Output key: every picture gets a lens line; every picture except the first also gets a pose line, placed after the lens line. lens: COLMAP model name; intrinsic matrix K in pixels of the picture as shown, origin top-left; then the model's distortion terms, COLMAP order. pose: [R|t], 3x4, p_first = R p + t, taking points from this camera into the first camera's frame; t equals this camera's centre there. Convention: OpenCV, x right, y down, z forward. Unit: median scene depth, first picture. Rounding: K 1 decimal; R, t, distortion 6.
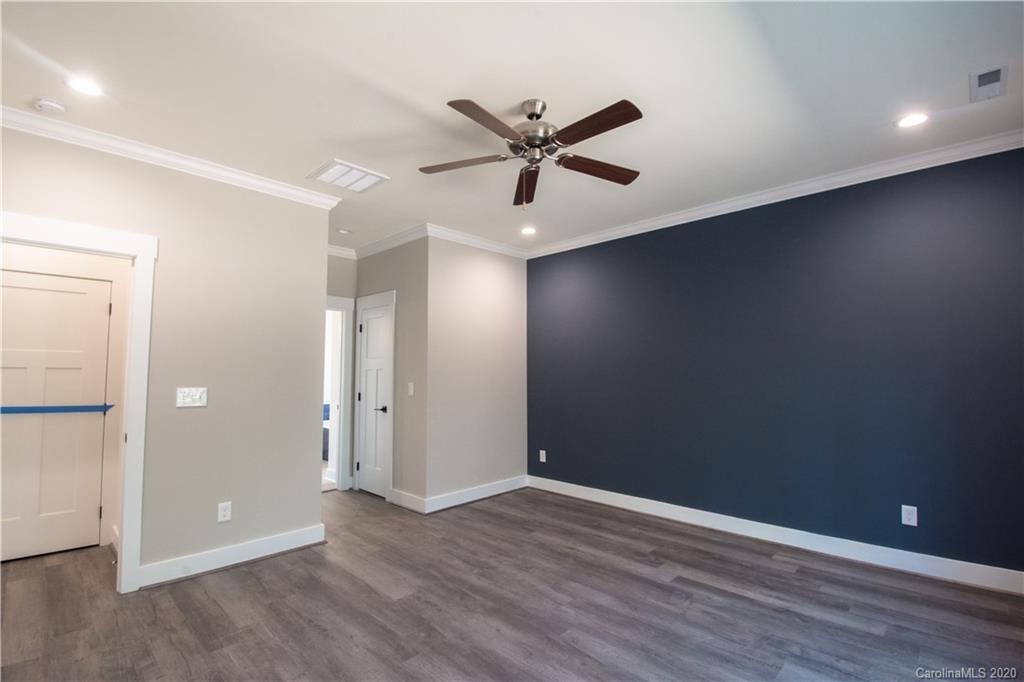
lens RADIAL K [[461.5, 0, 520.3], [0, 461.5, 342.2], [0, 0, 1]] dist [0.001225, -0.016523]
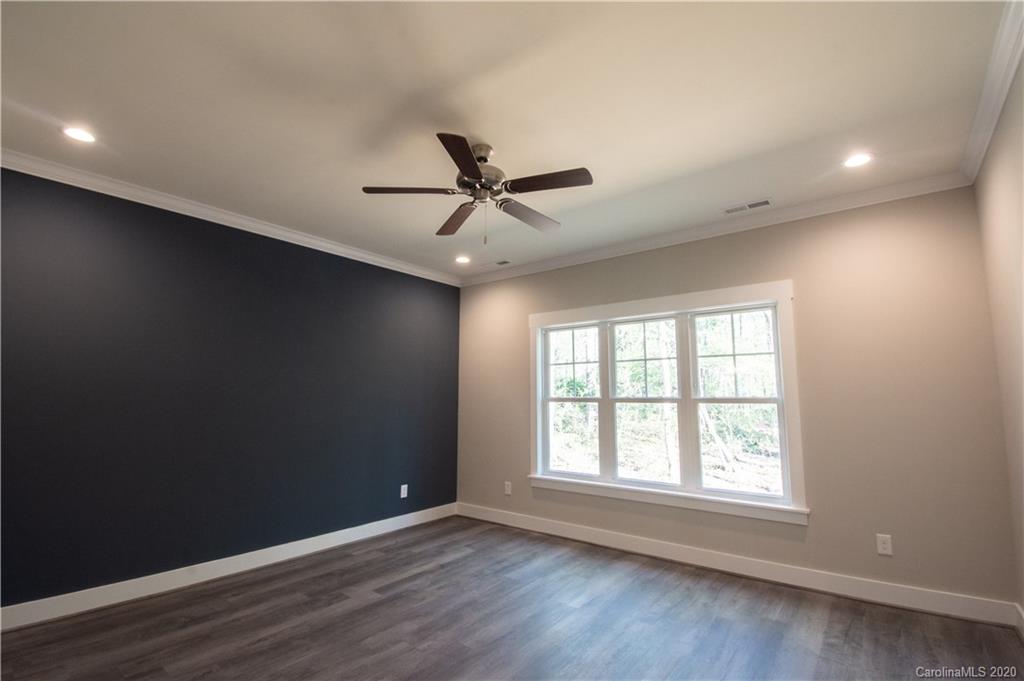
lens RADIAL K [[462.8, 0, 512.2], [0, 462.8, 340.0], [0, 0, 1]] dist [0.015330, -0.023238]
pose [[-0.089754, 0.125871, 0.987978, -0.815022], [-0.065524, 0.989086, -0.131964, 0.056639], [-0.993806, -0.076581, -0.080527, 0.810420]]
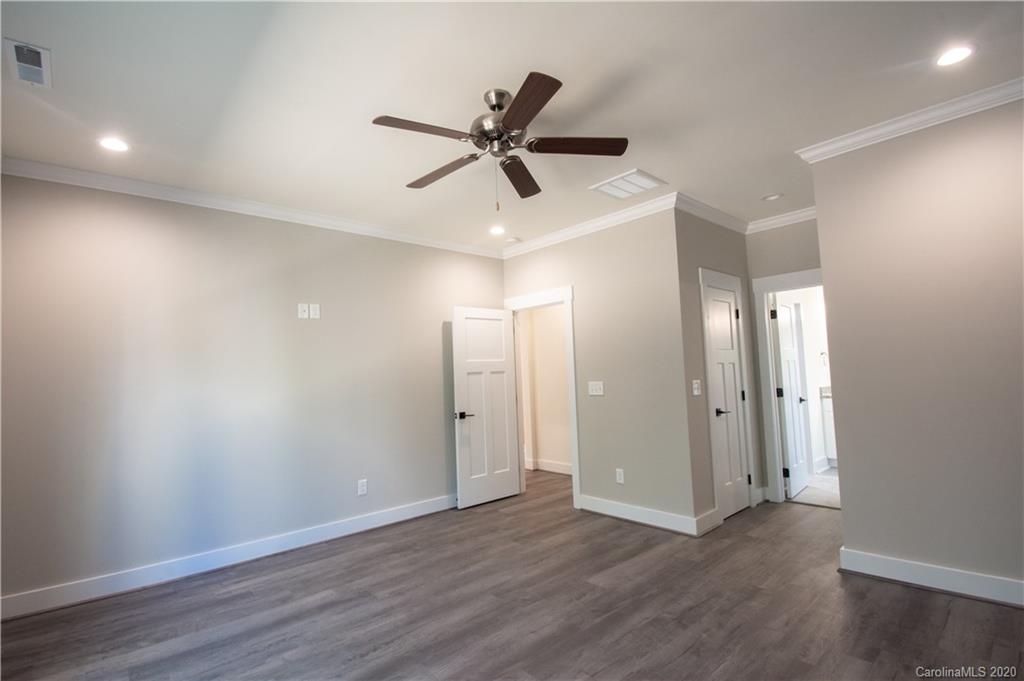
lens RADIAL K [[475.1, 0, 492.3], [0, 475.1, 340.4], [0, 0, 1]] dist [0.015048, -0.024387]
pose [[-0.103139, -0.068303, -0.992319, 0.808793], [0.104061, 0.991424, -0.079057, 0.055948], [0.989209, -0.111416, -0.095147, 0.850512]]
